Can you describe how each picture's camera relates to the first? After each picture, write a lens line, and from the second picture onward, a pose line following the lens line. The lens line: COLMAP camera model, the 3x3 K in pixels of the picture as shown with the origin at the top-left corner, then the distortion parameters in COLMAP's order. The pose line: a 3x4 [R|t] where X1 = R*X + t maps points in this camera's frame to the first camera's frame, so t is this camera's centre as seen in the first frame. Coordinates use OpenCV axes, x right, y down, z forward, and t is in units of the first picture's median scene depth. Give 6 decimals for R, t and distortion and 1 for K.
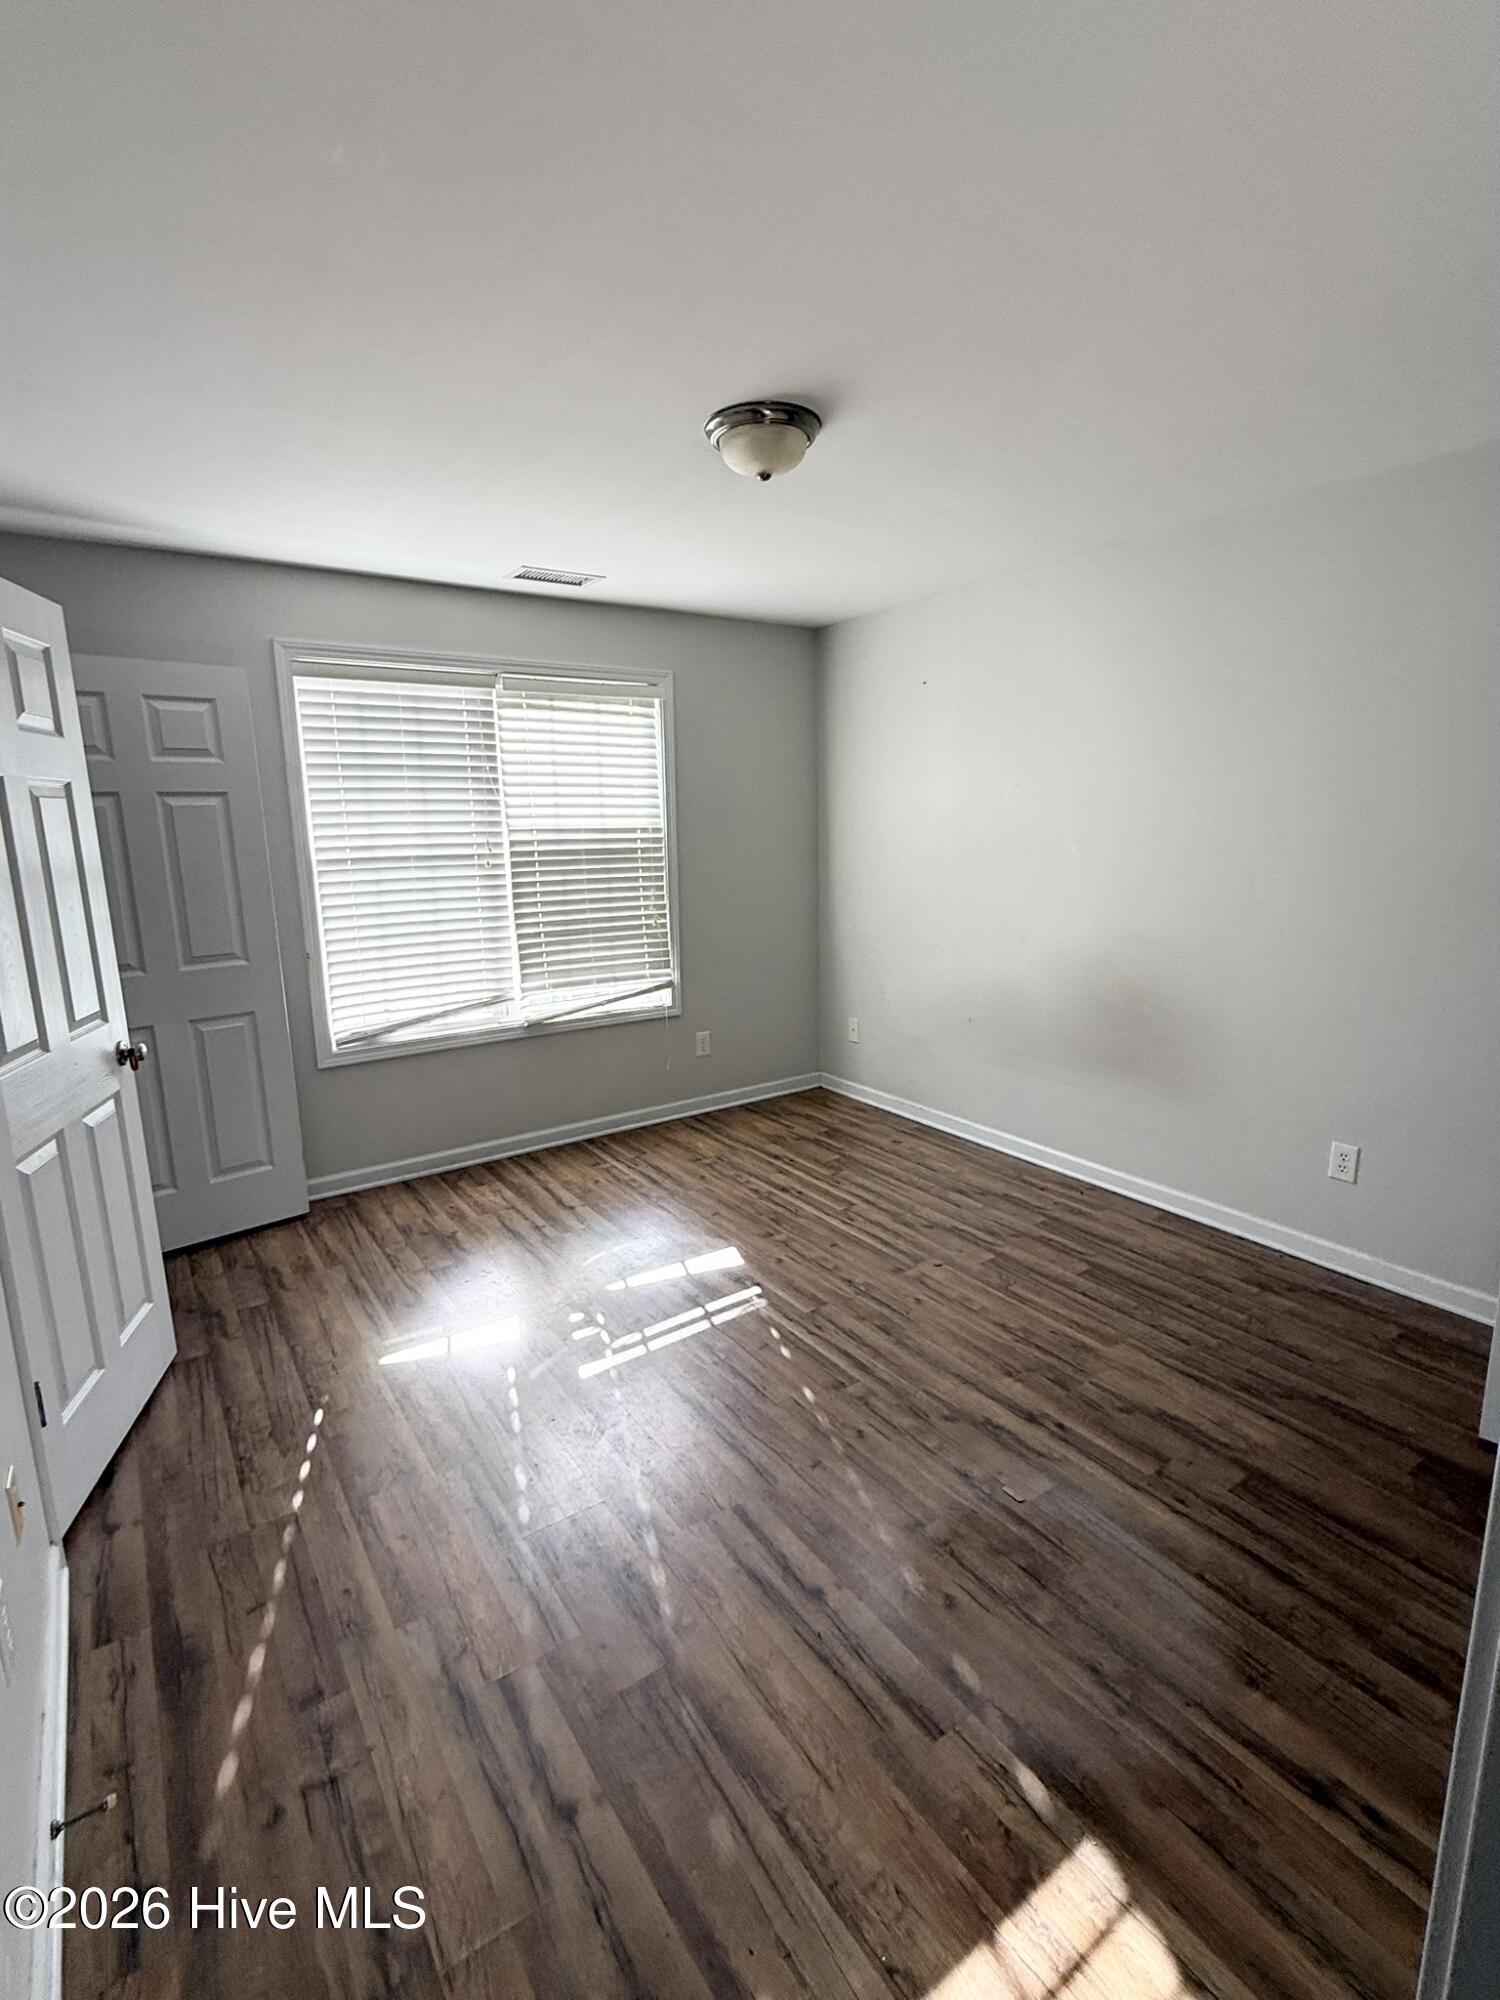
lens RADIAL K [[943.8, 0, 758.5], [0, 943.8, 1001.7], [0, 0, 1]] dist [-0.000146, -0.000326]
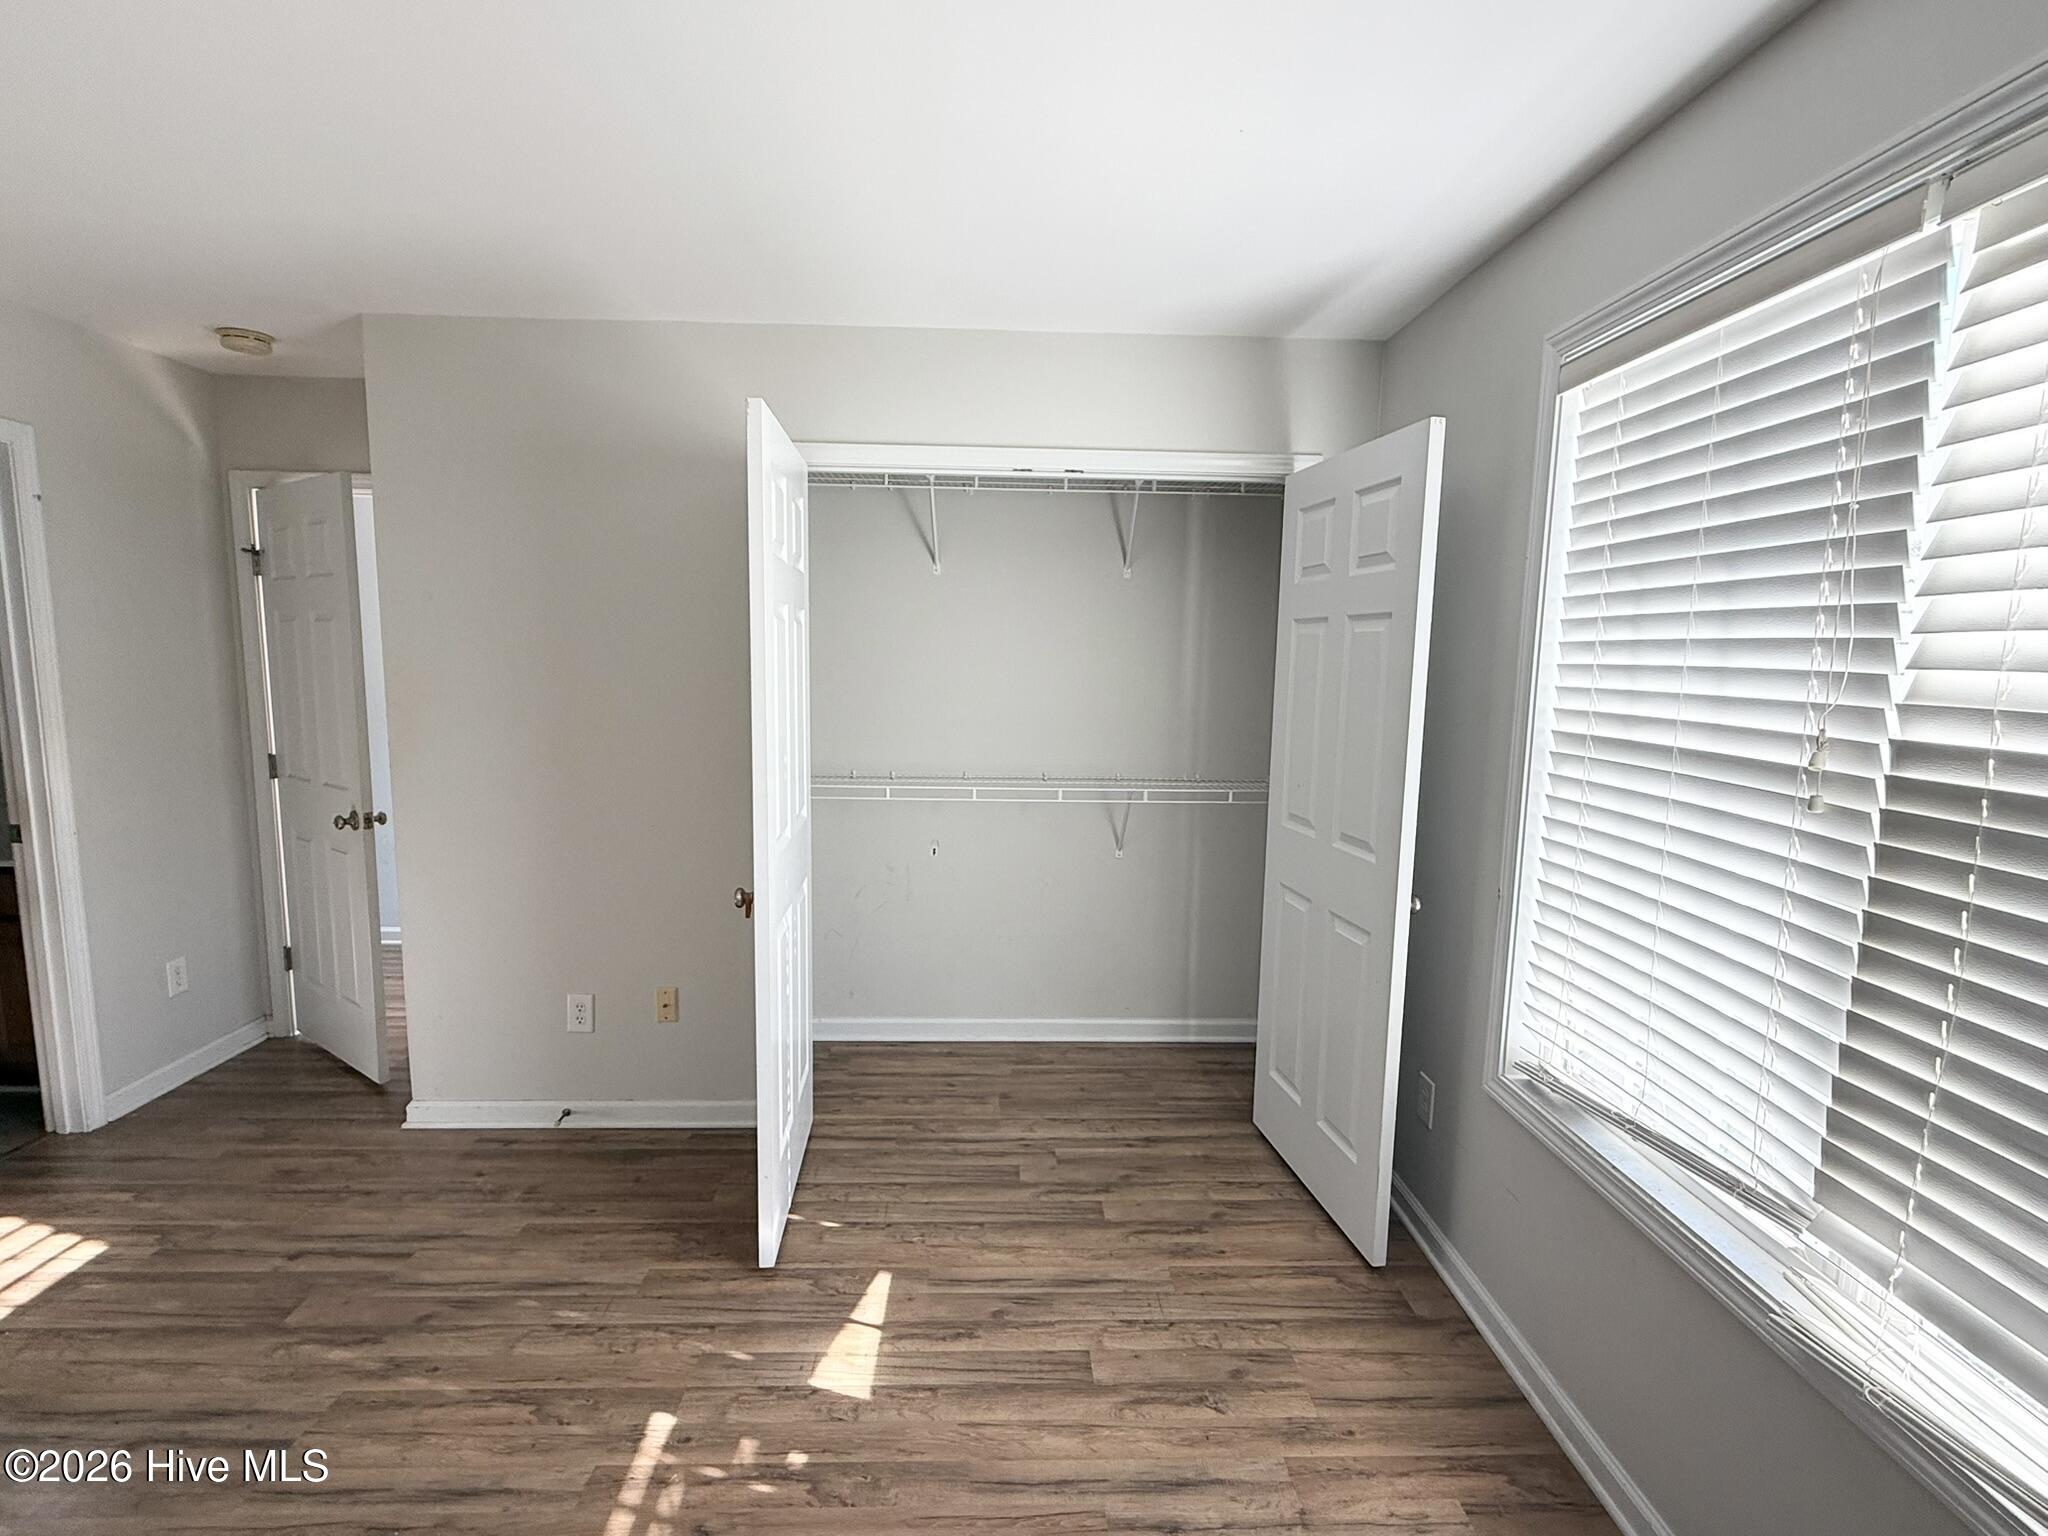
lens RADIAL K [[966.4, 0, 1024.0], [0, 966.4, 776.5], [0, 0, 1]] dist [-0.000146, -0.000326]
pose [[-0.550640, 0.114792, -0.826812, 0.149366], [-0.170221, 0.954245, 0.245848, -0.207822], [0.817202, 0.276114, -0.505906, 1.031534]]
